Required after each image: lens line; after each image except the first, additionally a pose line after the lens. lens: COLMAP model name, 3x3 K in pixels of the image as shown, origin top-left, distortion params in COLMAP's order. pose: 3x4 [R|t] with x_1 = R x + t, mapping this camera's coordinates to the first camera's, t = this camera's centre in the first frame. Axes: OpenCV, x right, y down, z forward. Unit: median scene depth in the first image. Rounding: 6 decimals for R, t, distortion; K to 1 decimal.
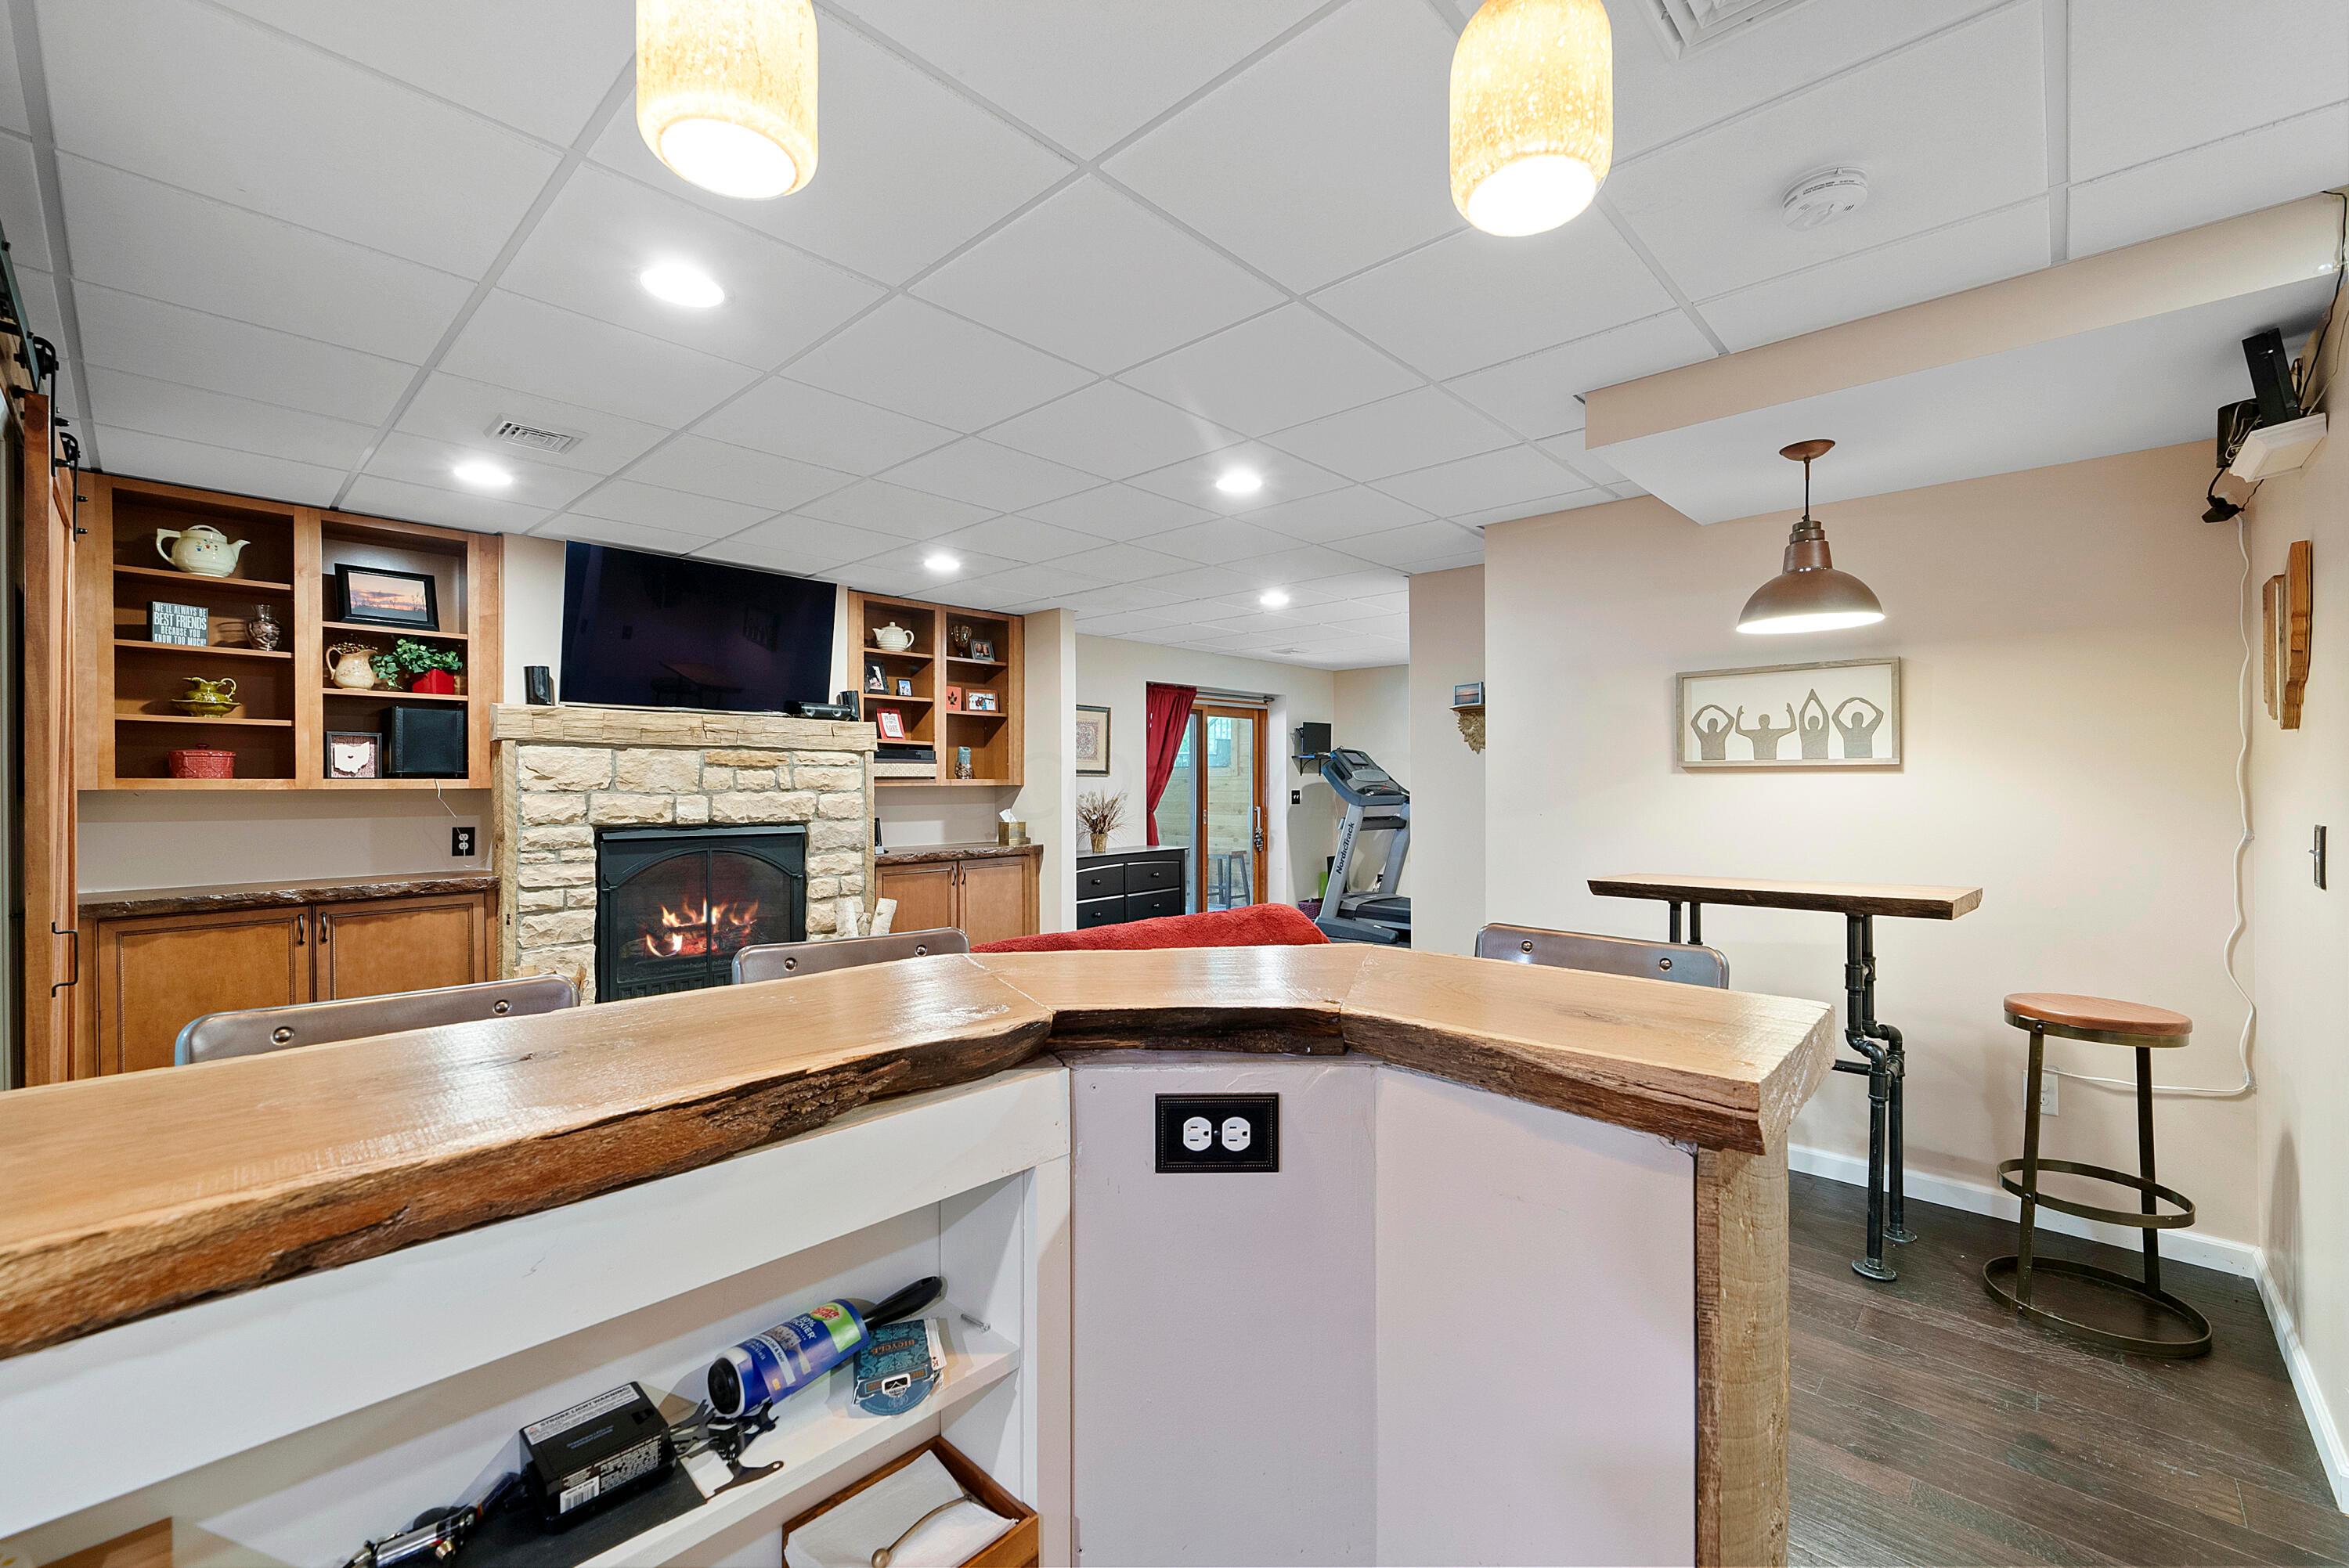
lens RADIAL K [[934.4, 0, 1168.5], [0, 934.4, 782.1], [0, 0, 1]] dist [0.002955, 0.000673]
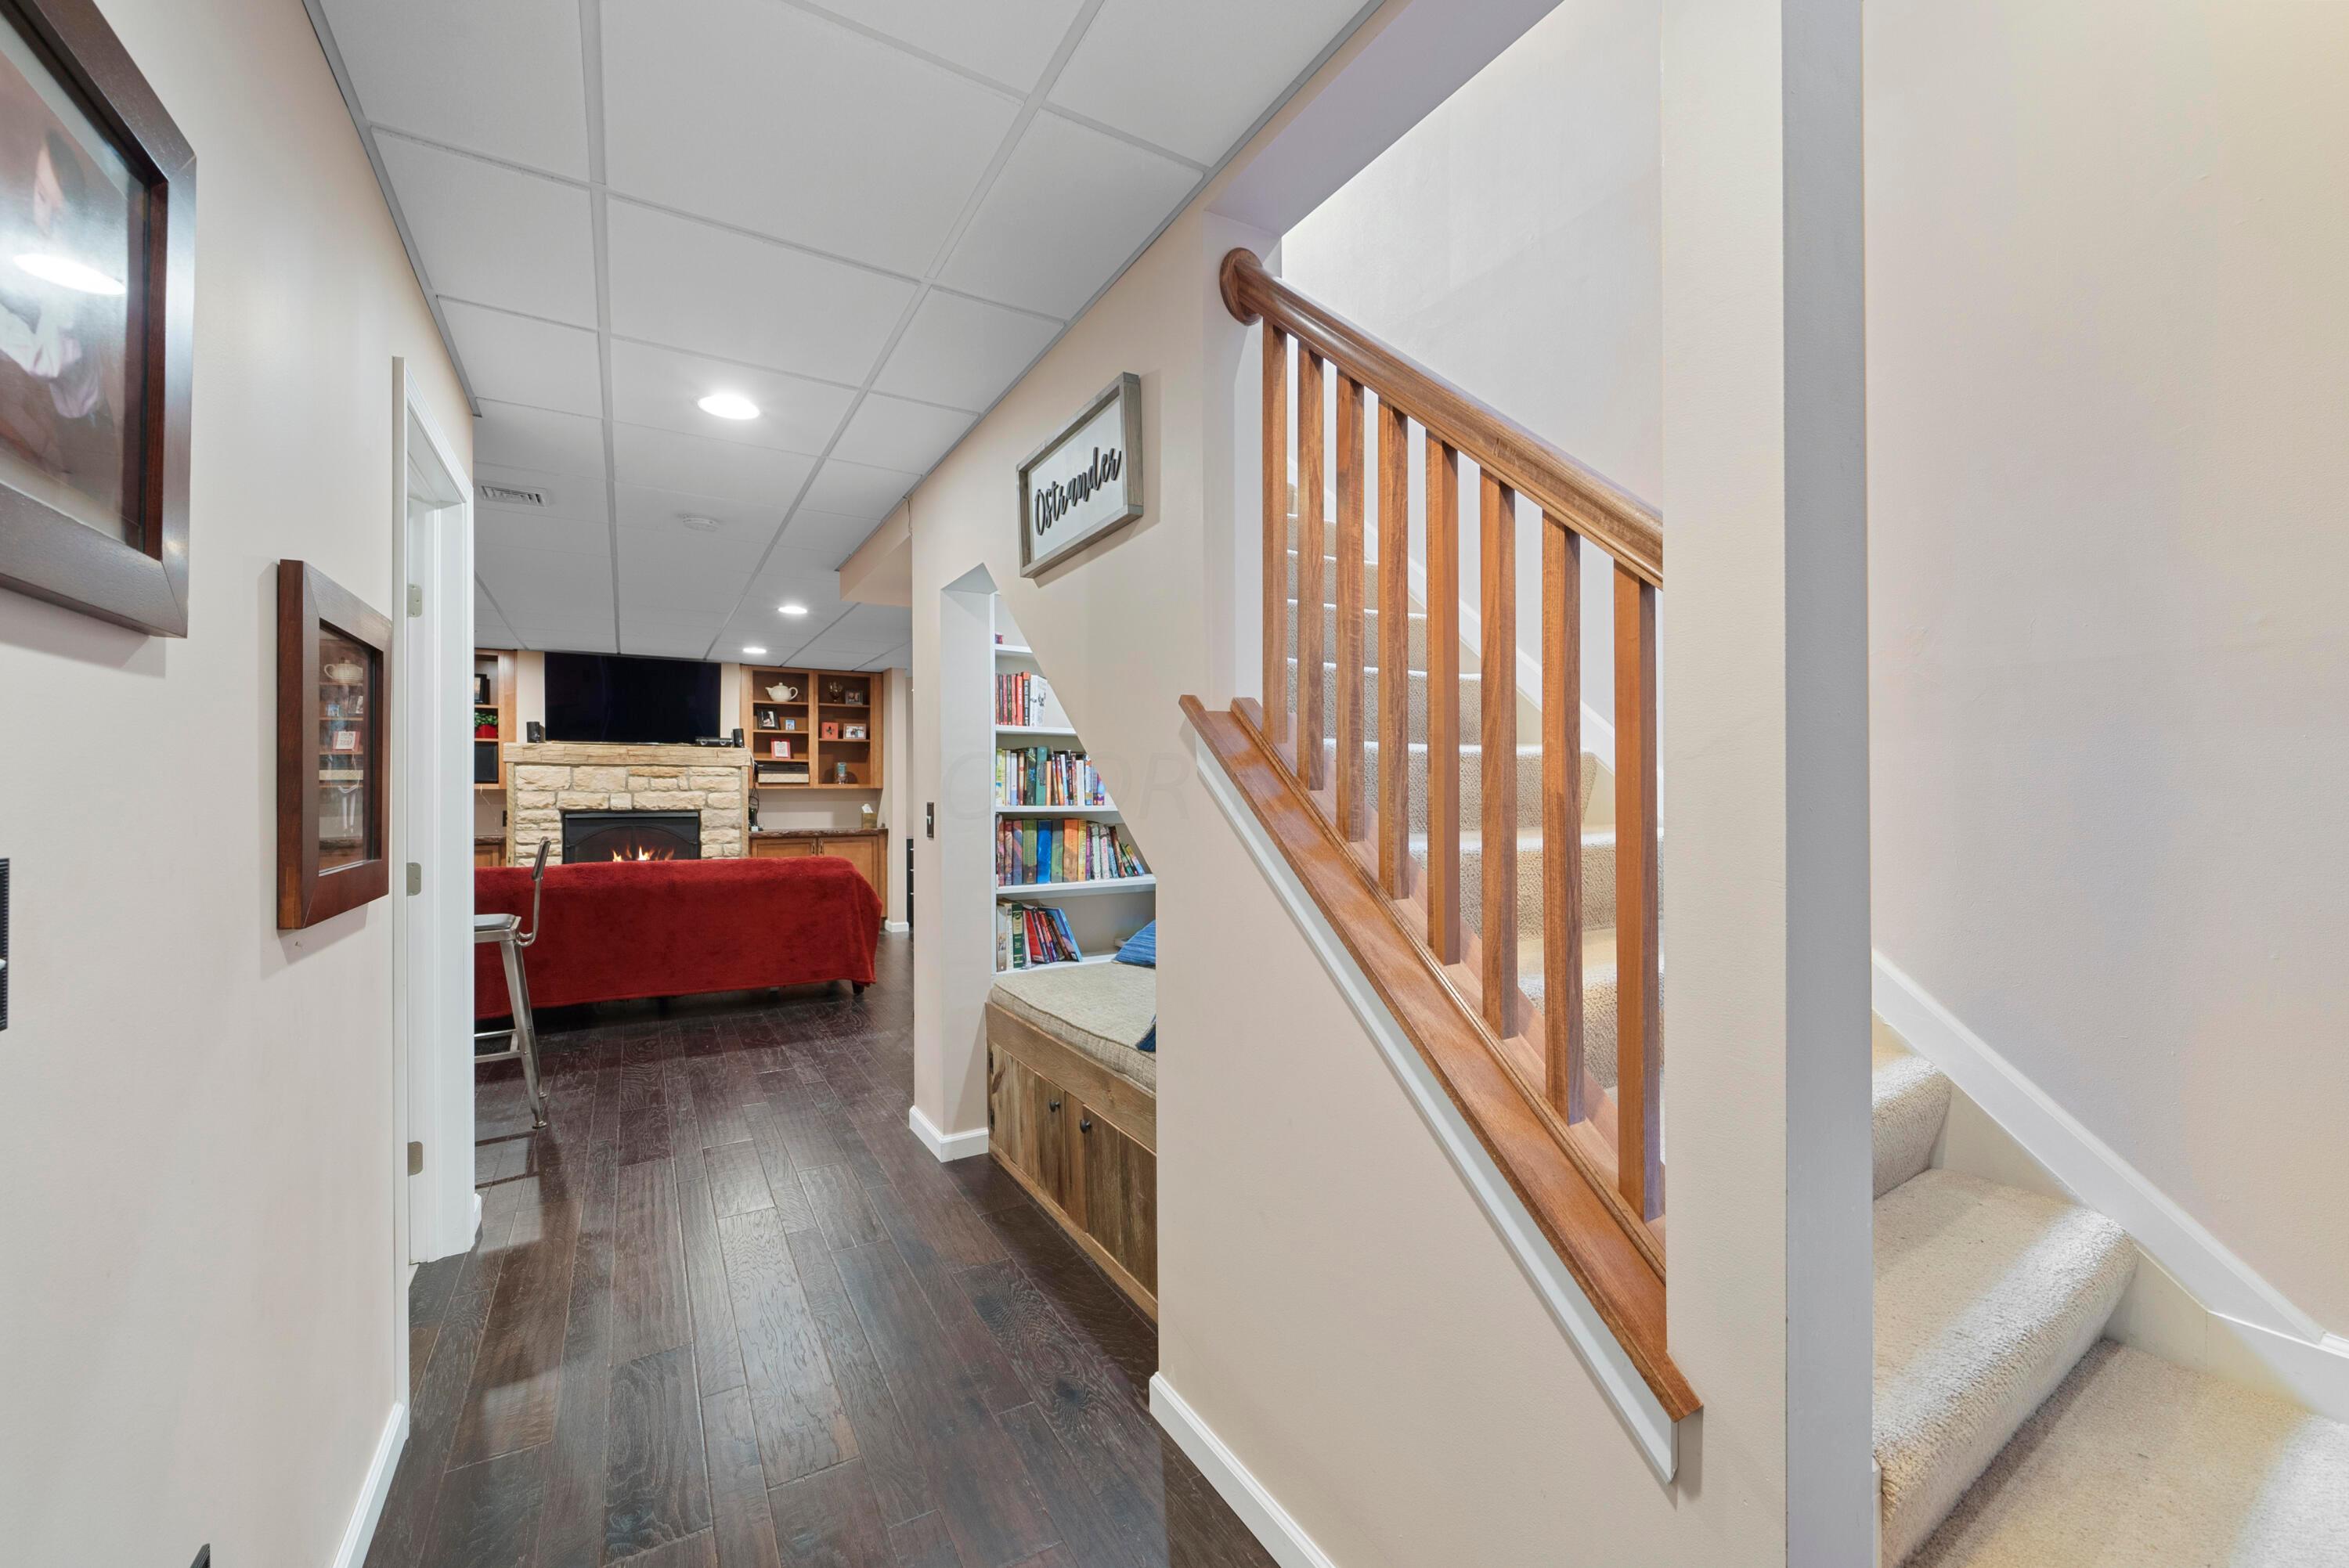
lens RADIAL K [[892.9, 0, 1165.6], [0, 892.9, 789.4], [0, 0, 1]] dist [-0.000828, 0.000068]
pose [[0.966741, -0.004787, -0.255714, 0.918568], [0.003686, 0.999982, -0.004784, 0.019556], [0.255732, 0.003682, 0.966741, -0.344011]]
